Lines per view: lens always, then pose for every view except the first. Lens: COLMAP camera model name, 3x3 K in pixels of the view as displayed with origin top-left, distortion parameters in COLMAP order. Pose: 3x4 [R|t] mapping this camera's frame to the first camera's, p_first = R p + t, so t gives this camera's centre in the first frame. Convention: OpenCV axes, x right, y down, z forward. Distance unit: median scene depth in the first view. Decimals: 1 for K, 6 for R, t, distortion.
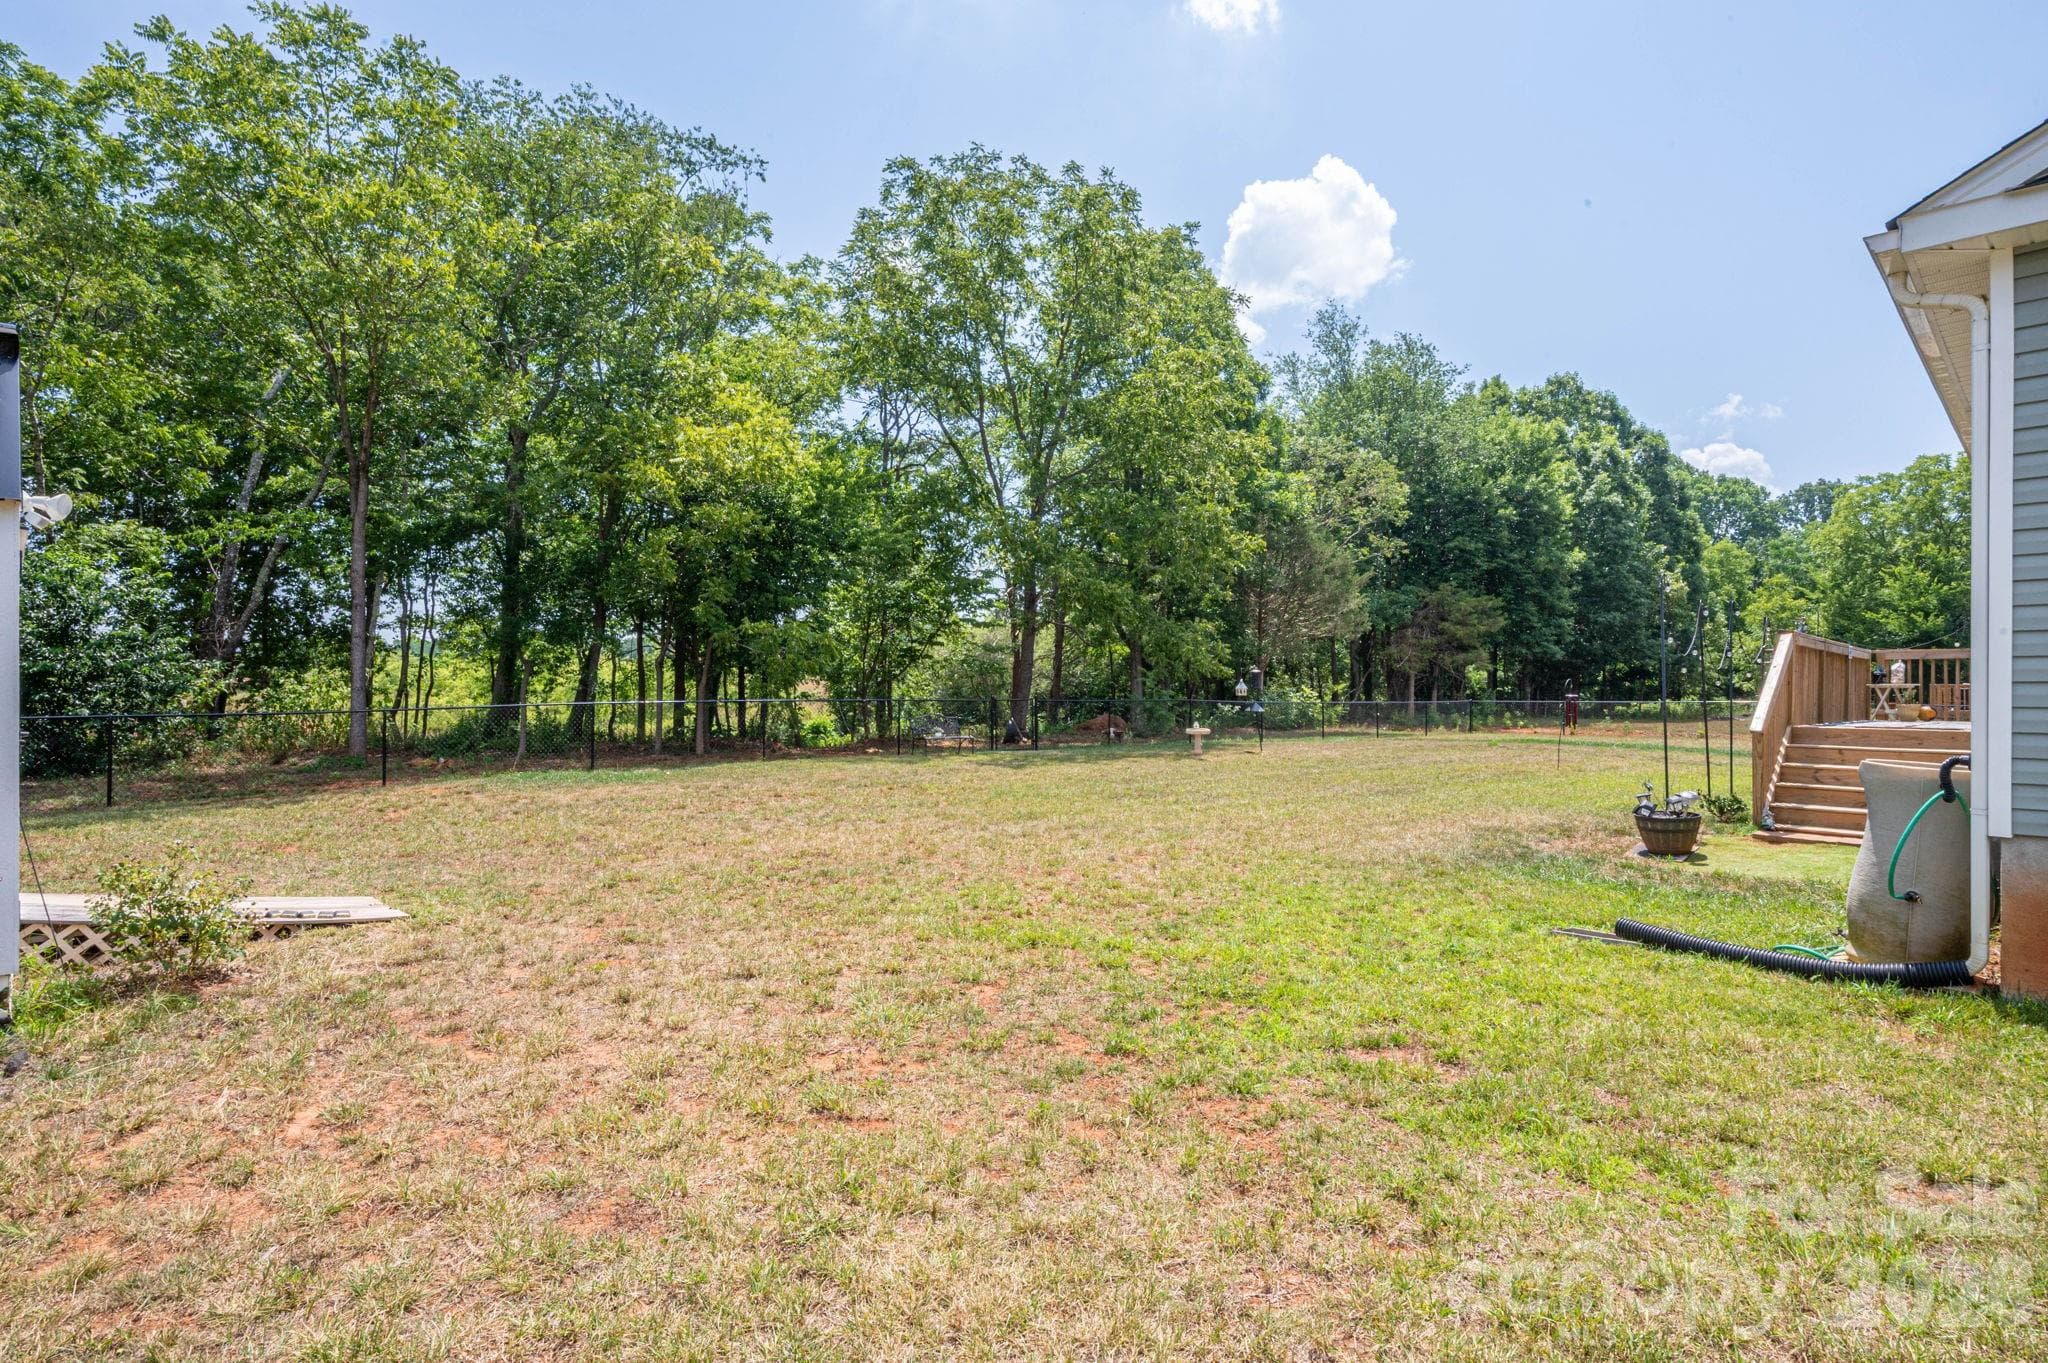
lens RADIAL K [[1019.3, 0, 1045.6], [0, 1019.3, 692.4], [0, 0, 1]] dist [-0.006401, -0.002704]
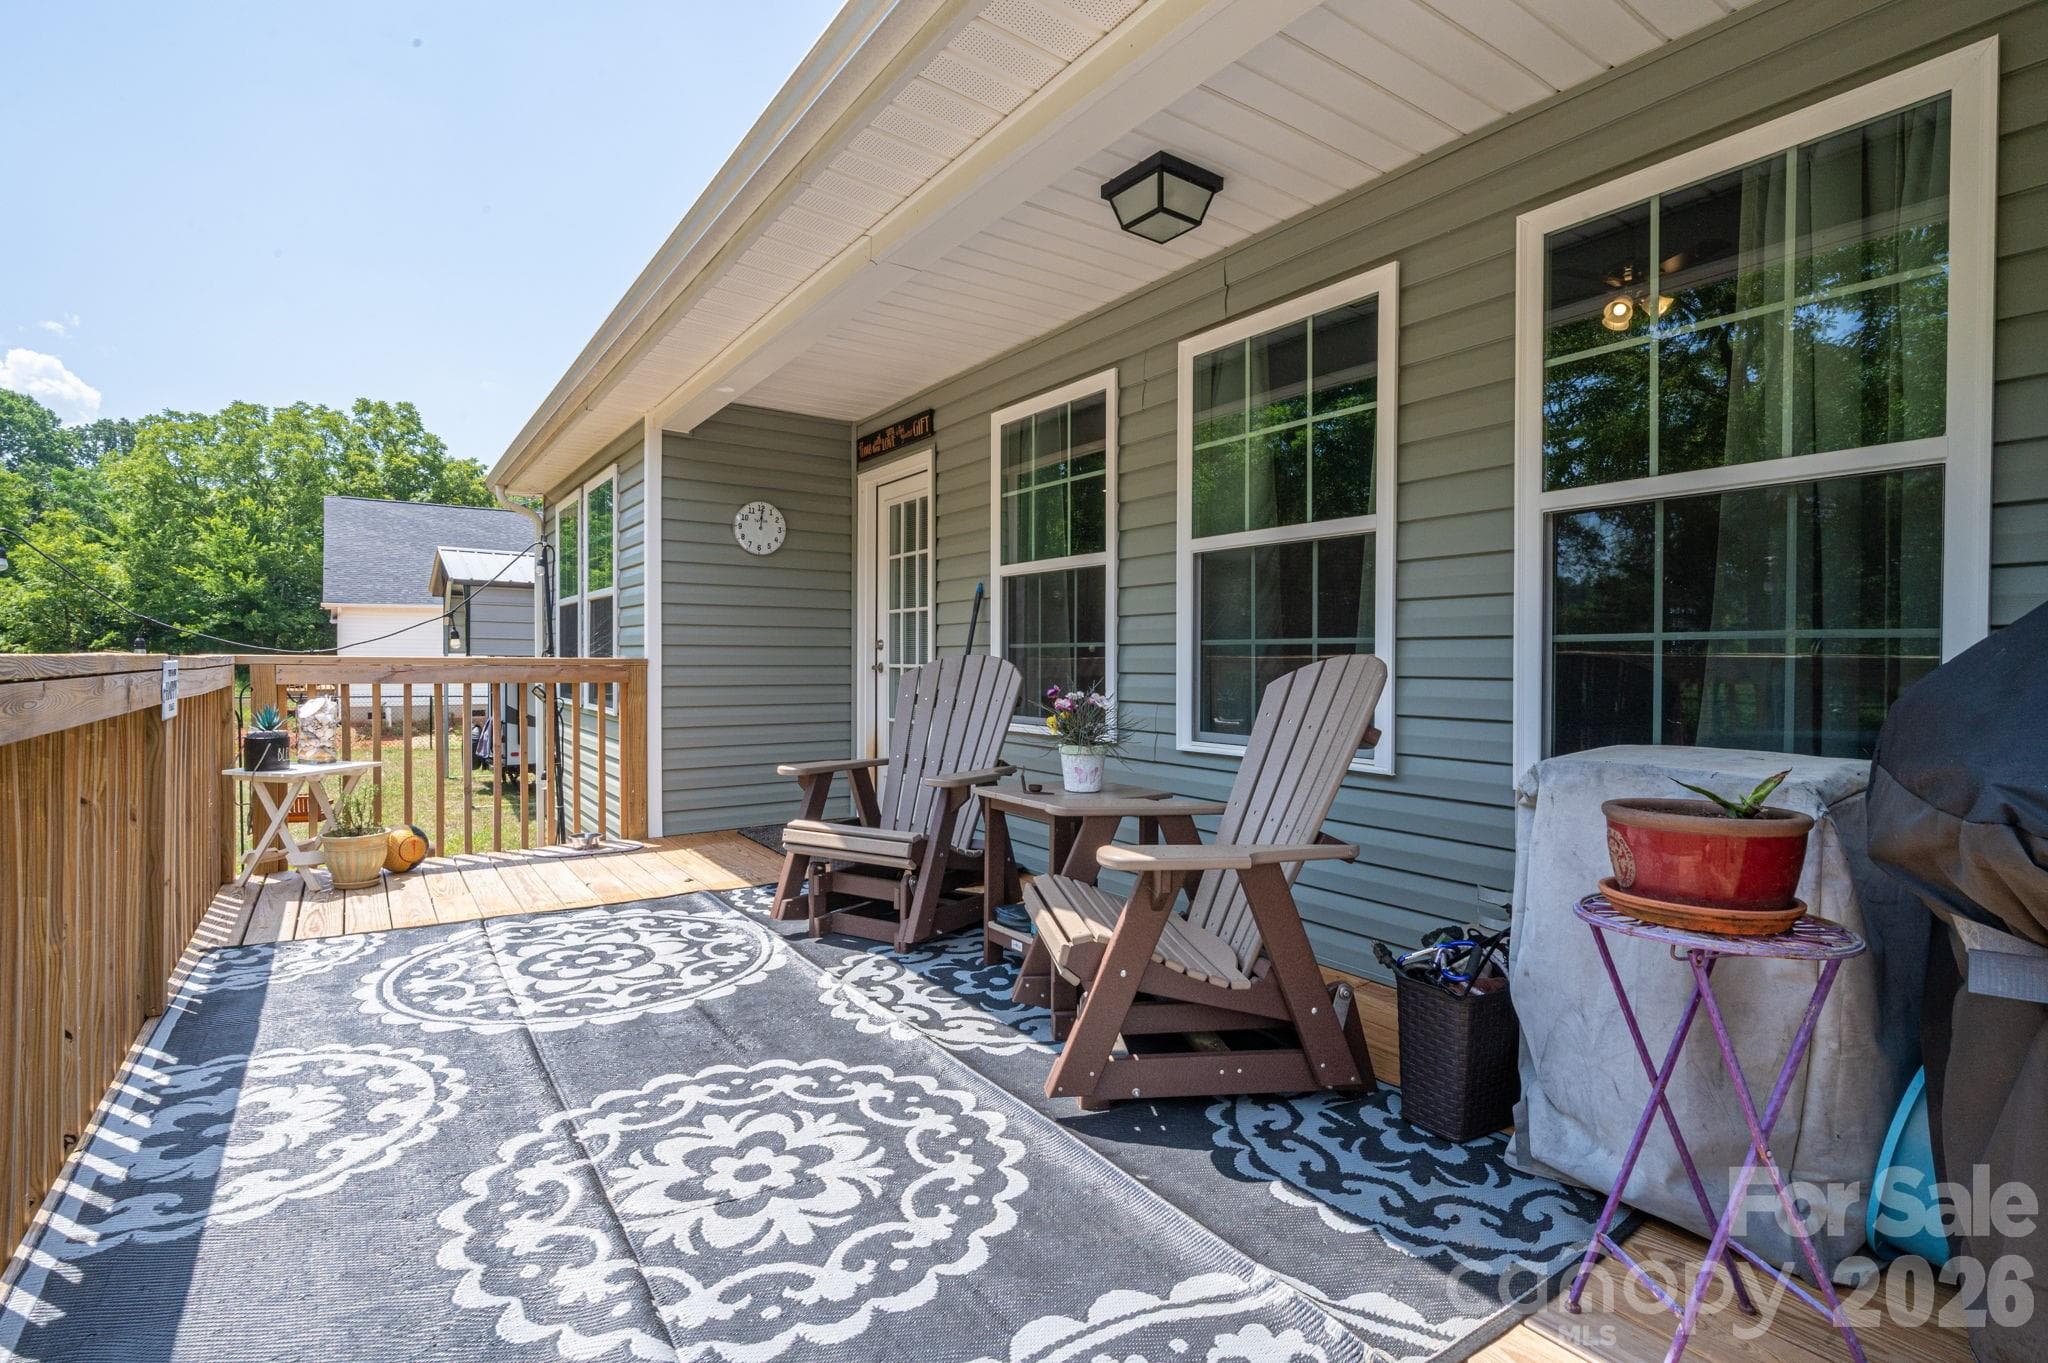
lens RADIAL K [[980.1, 0, 988.4], [0, 980.1, 685.9], [0, 0, 1]] dist [-0.002904, -0.000169]
pose [[0.195705, -0.026312, 0.980310, 0.120871], [-0.011178, 0.999515, 0.029059, -0.009190], [-0.980599, -0.016644, 0.195316, 0.152701]]
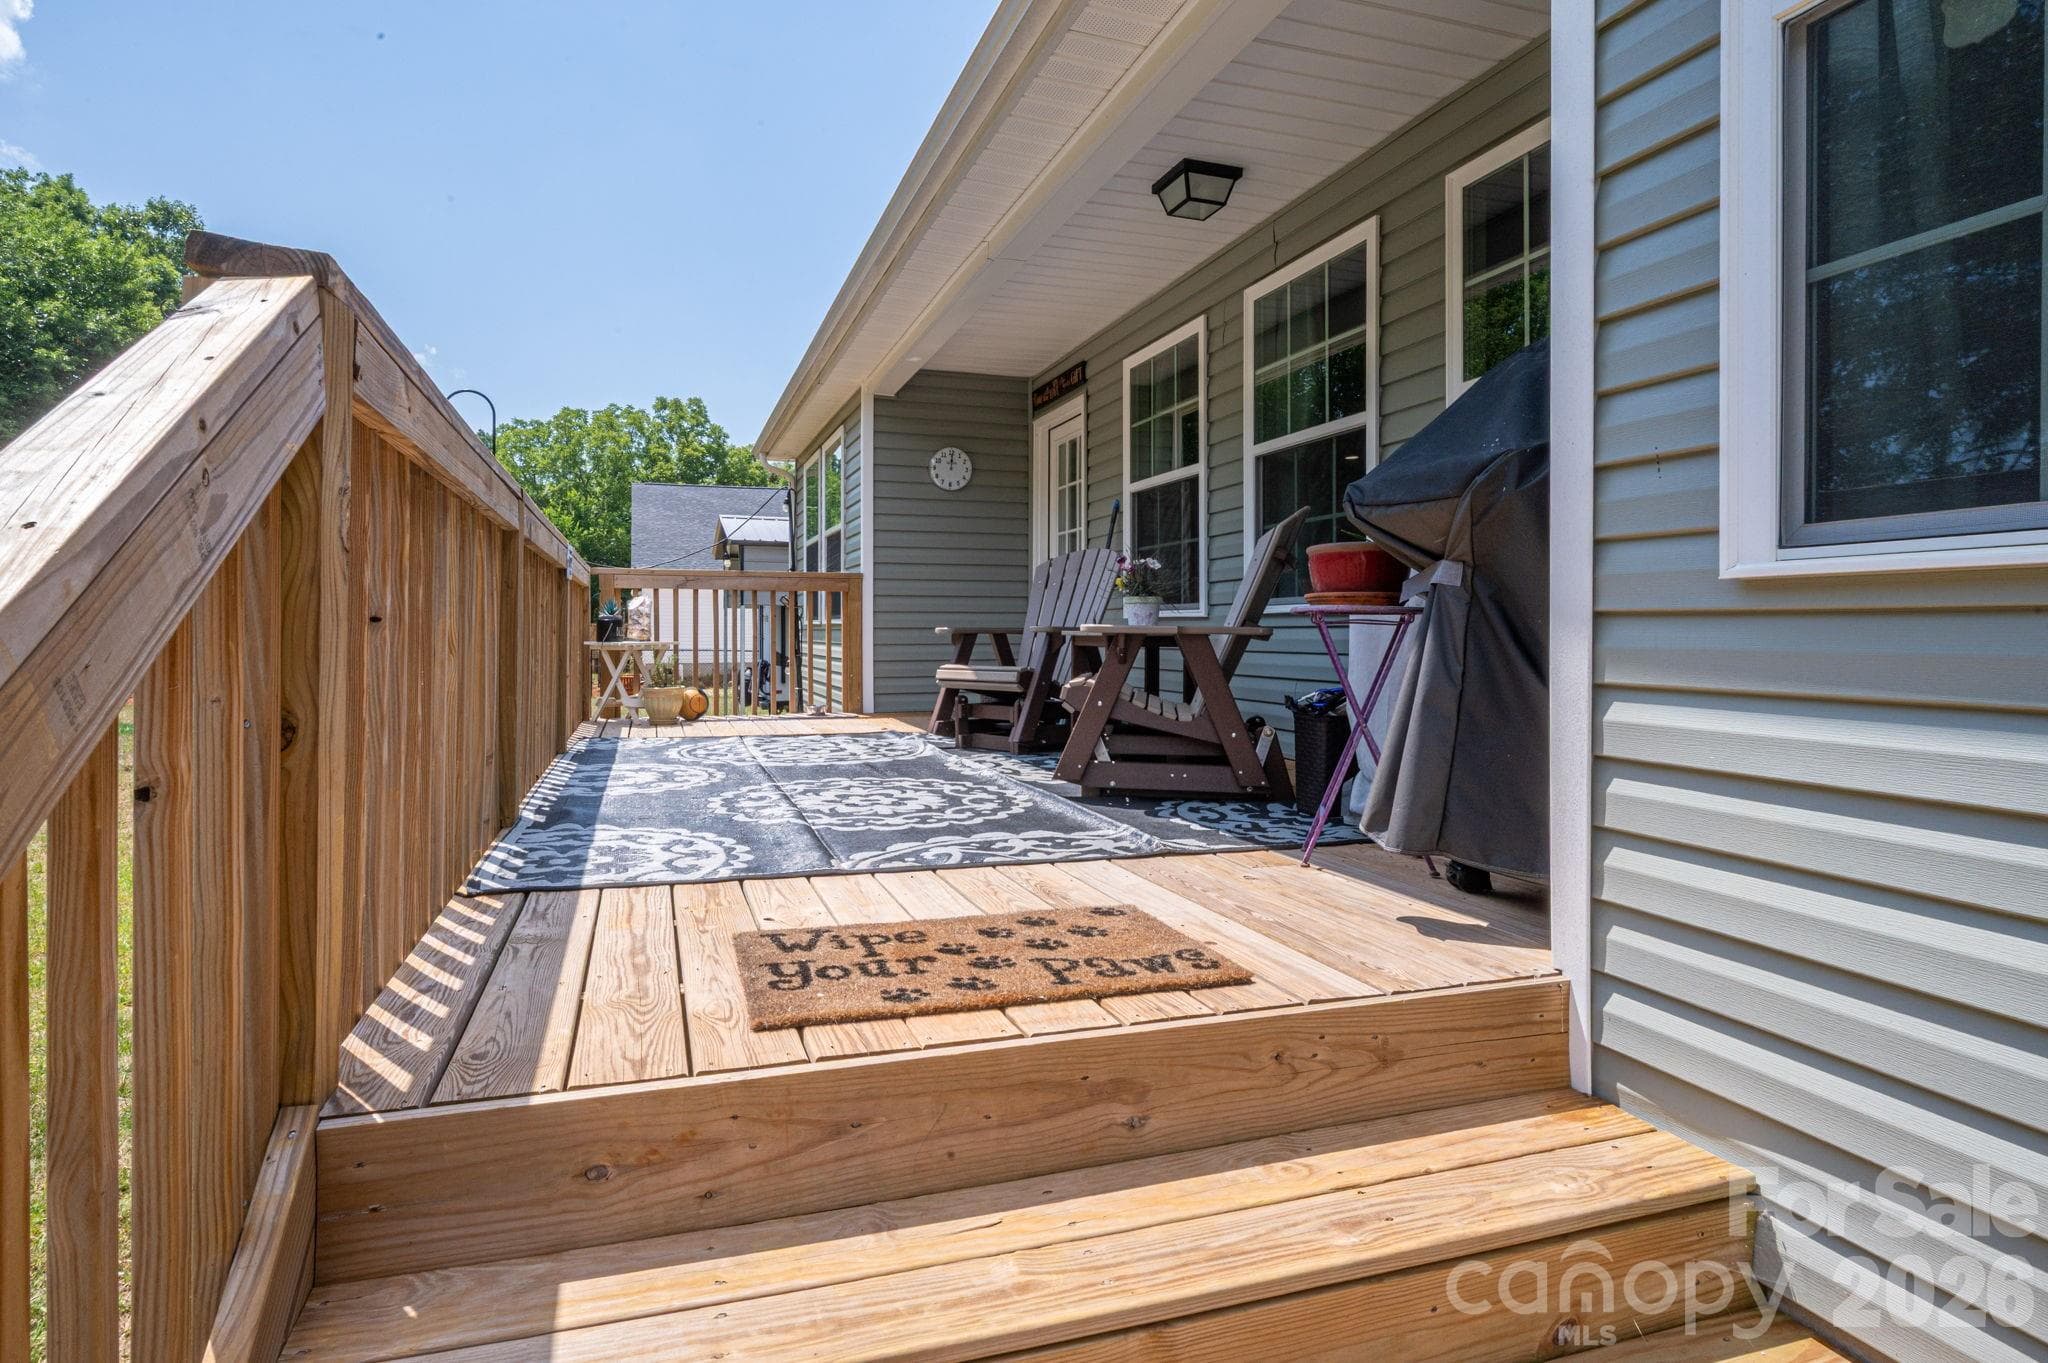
lens RADIAL K [[1019.3, 0, 967.5], [0, 1019.3, 630.4], [0, 0, 1]] dist [-0.006401, -0.002704]
pose [[0.454836, -0.005182, 0.890560, 0.103729], [0.003052, 0.999986, 0.004260, -0.003118], [-0.890570, 0.000781, 0.454845, 0.137186]]
